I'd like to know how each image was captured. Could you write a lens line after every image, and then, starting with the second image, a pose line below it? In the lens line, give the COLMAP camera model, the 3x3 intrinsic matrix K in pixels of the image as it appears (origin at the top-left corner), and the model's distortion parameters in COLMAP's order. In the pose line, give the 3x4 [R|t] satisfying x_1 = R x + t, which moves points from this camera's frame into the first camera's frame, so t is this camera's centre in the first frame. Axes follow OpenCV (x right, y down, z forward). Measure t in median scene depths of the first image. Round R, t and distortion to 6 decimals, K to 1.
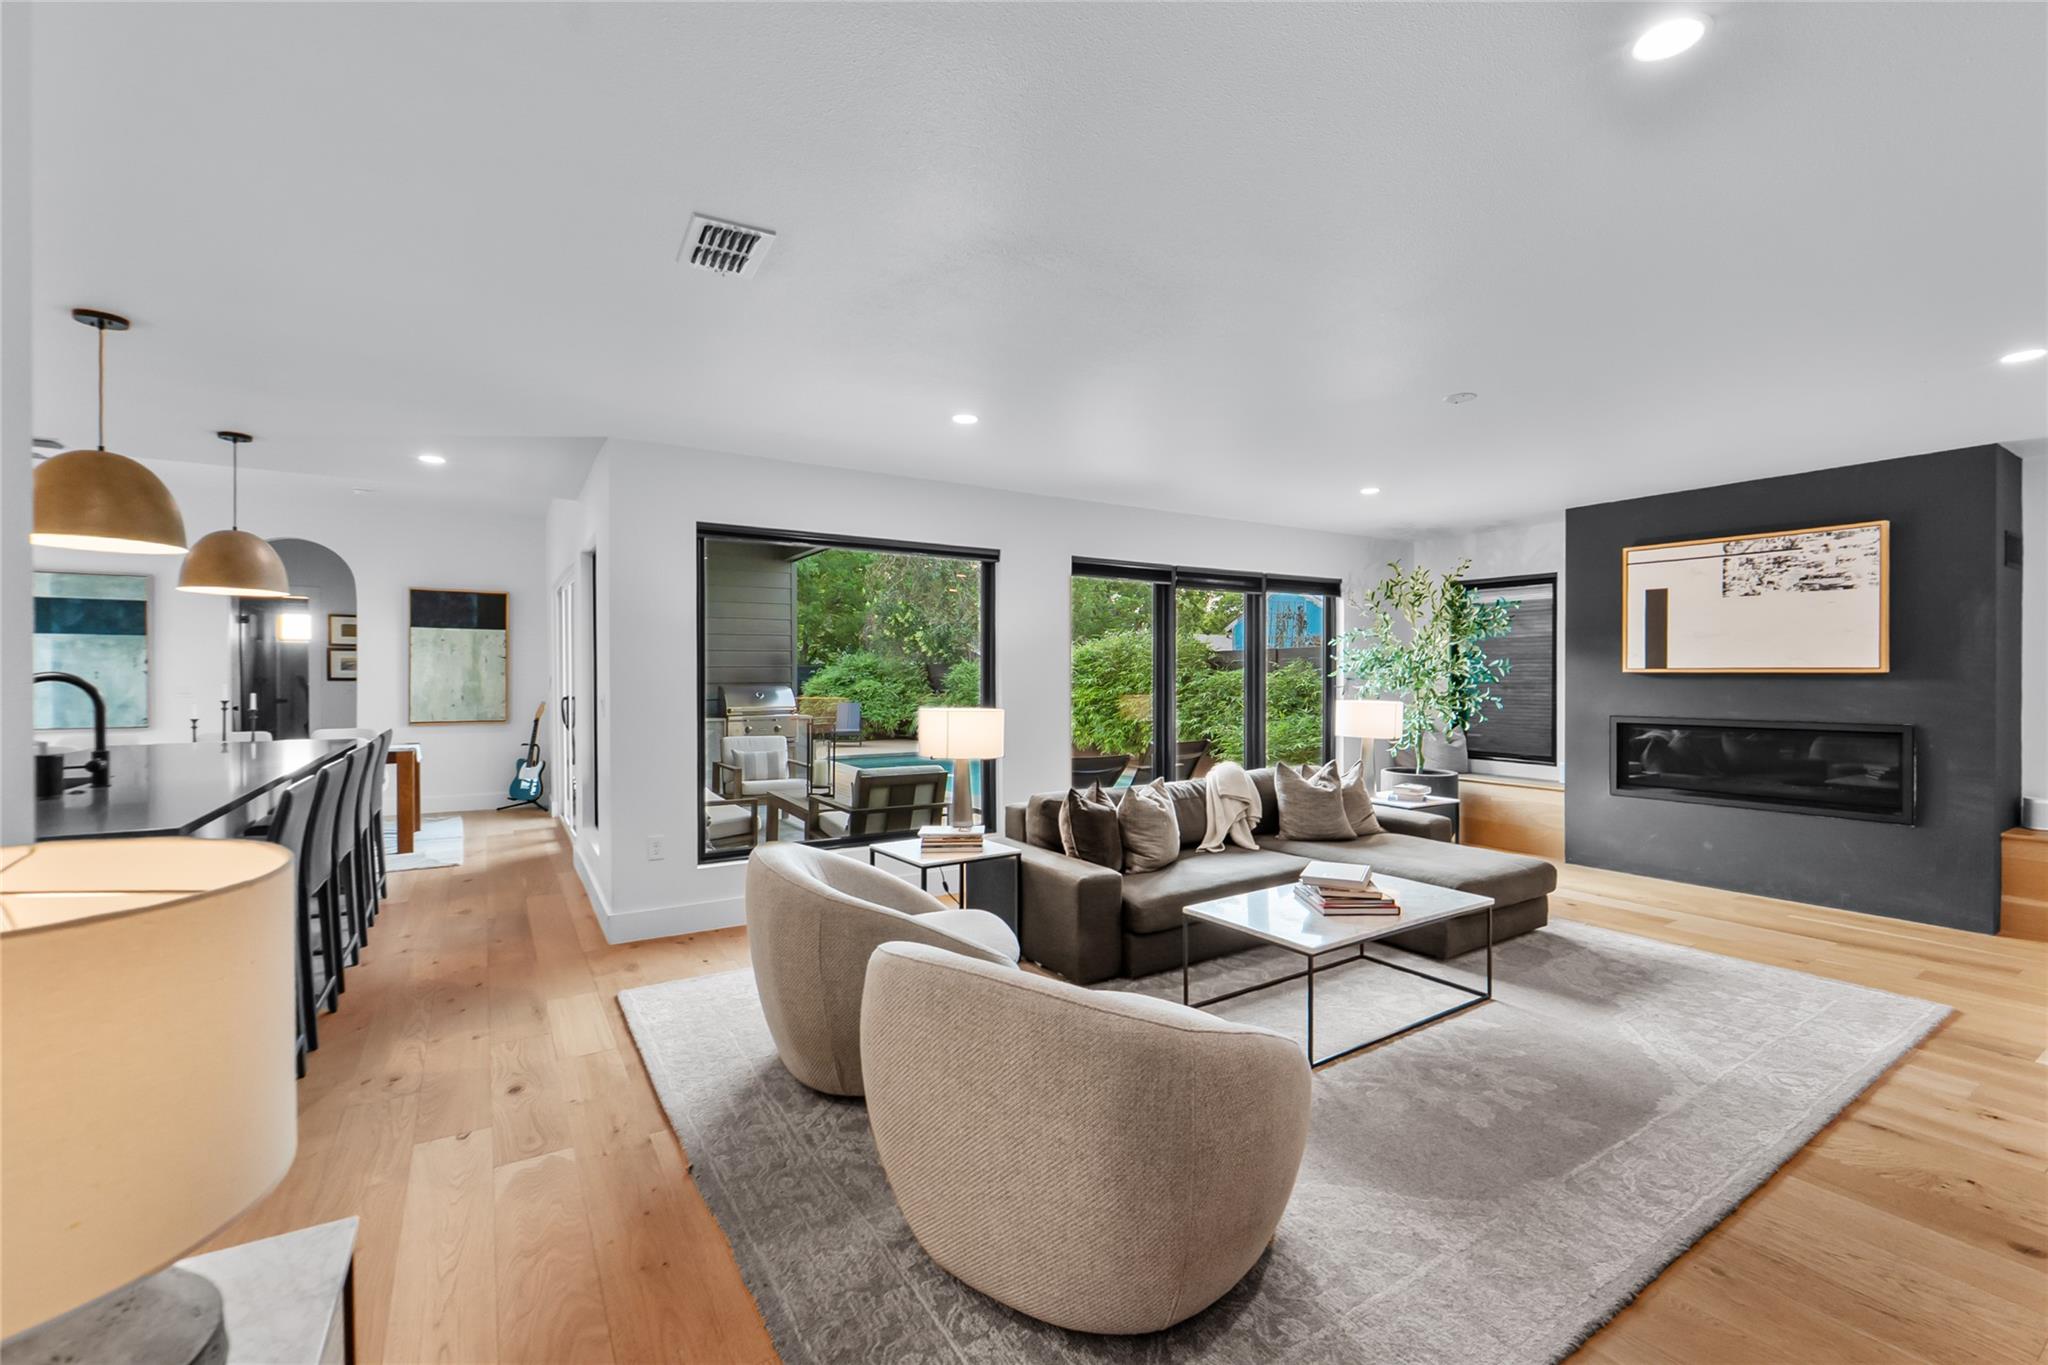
lens RADIAL K [[864.8, 0, 1033.4], [0, 864.8, 681.5], [0, 0, 1]] dist [-0.009607, -0.000137]
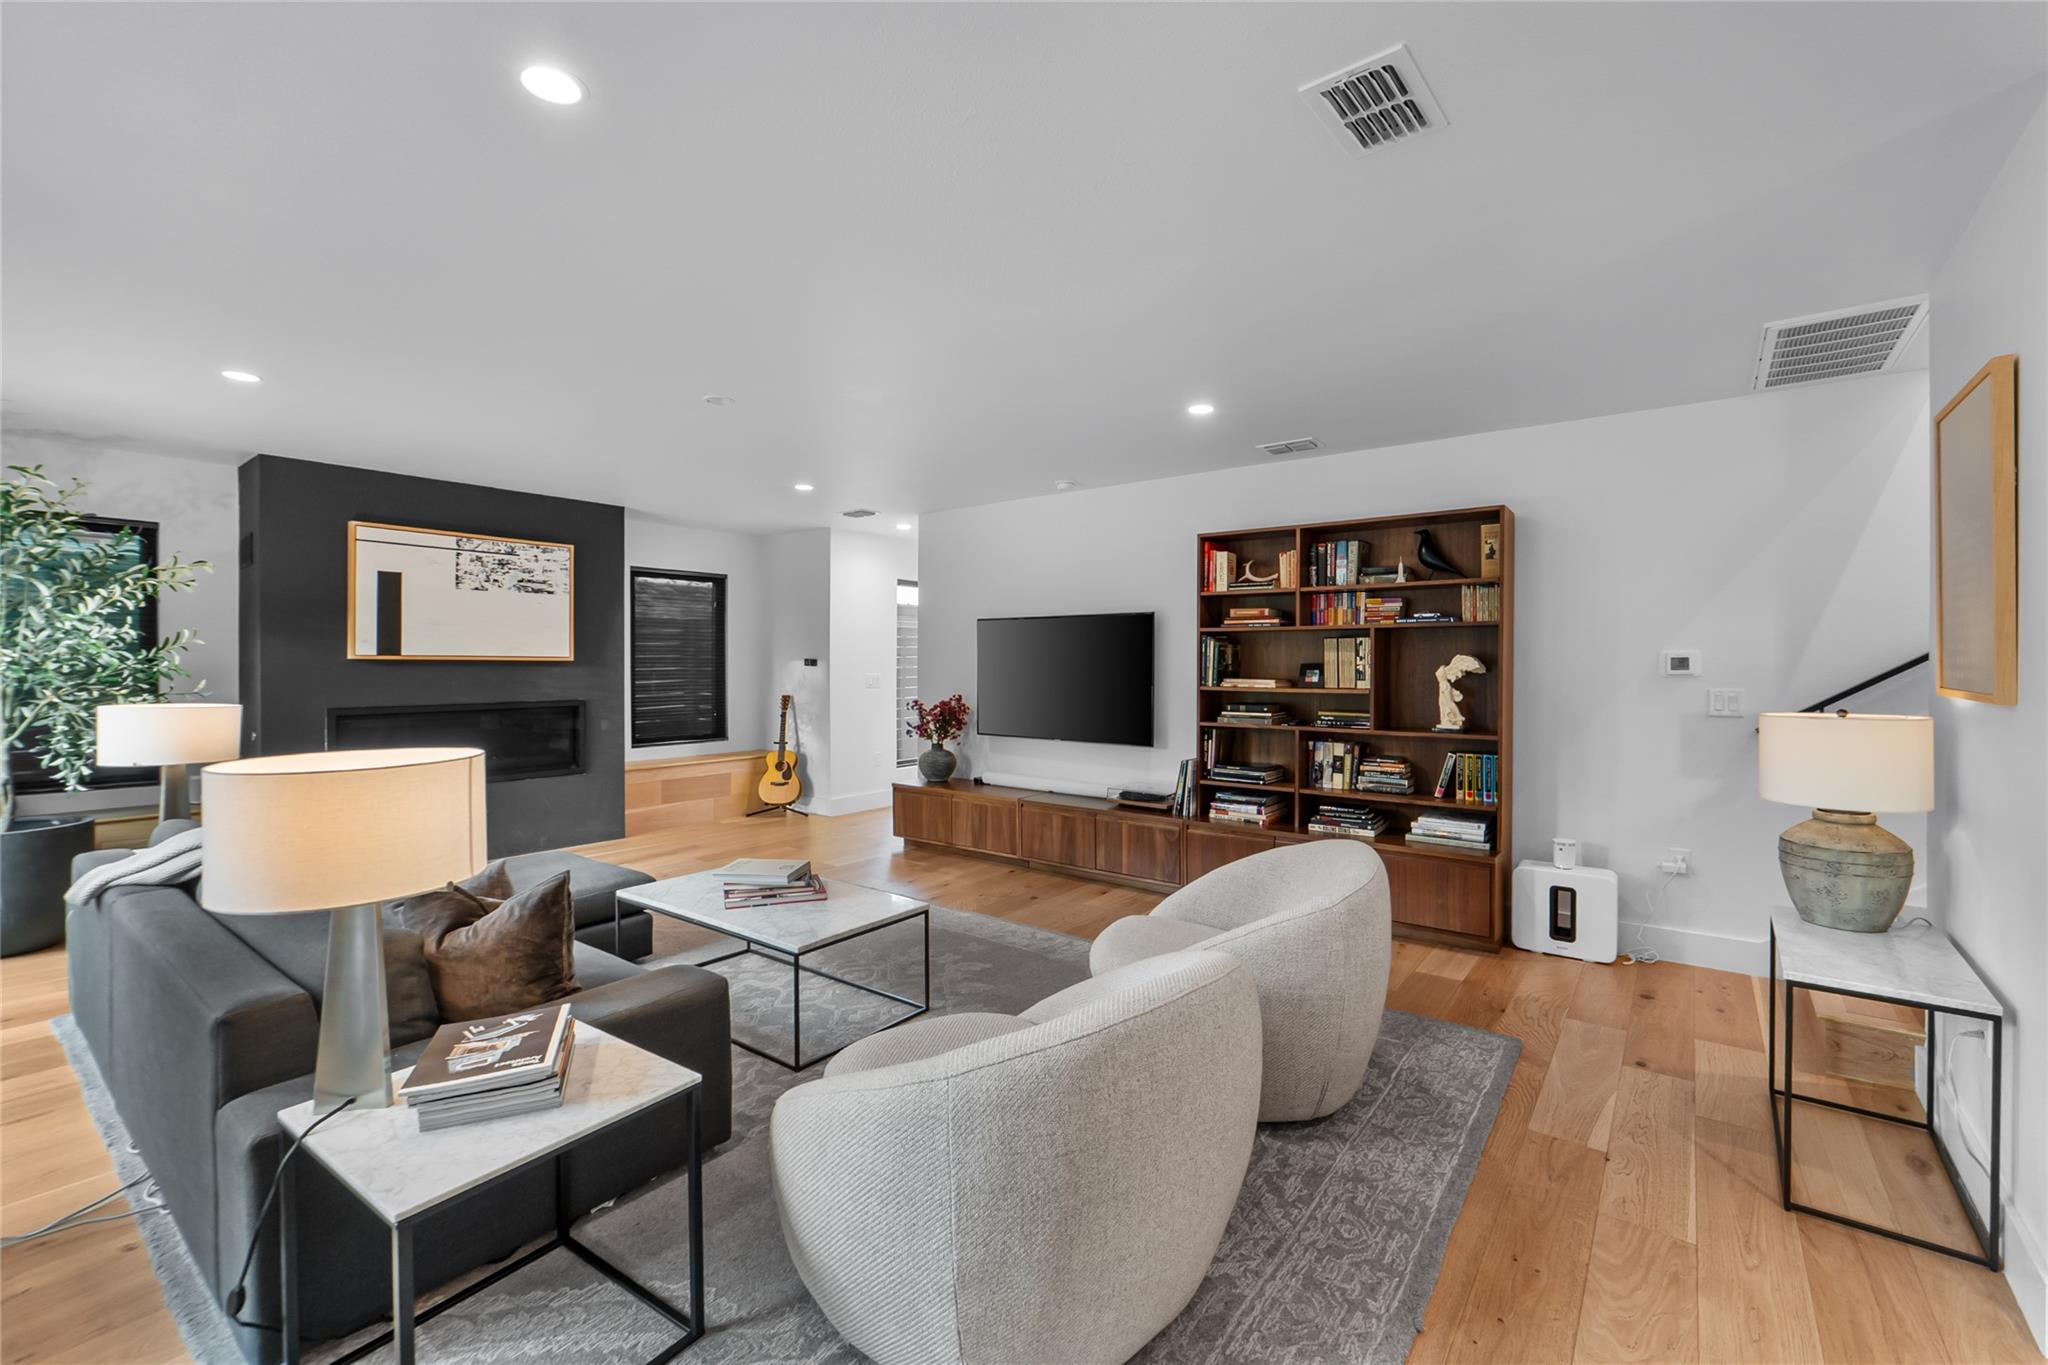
lens RADIAL K [[856.1, 0, 1033.9], [0, 856.1, 667.3], [0, 0, 1]] dist [-0.004409, -0.000157]
pose [[-0.343181, -0.006850, 0.939244, -0.409299], [0.003068, 0.999960, 0.008414, -0.007285], [-0.939264, 0.005769, -0.343147, 0.654328]]
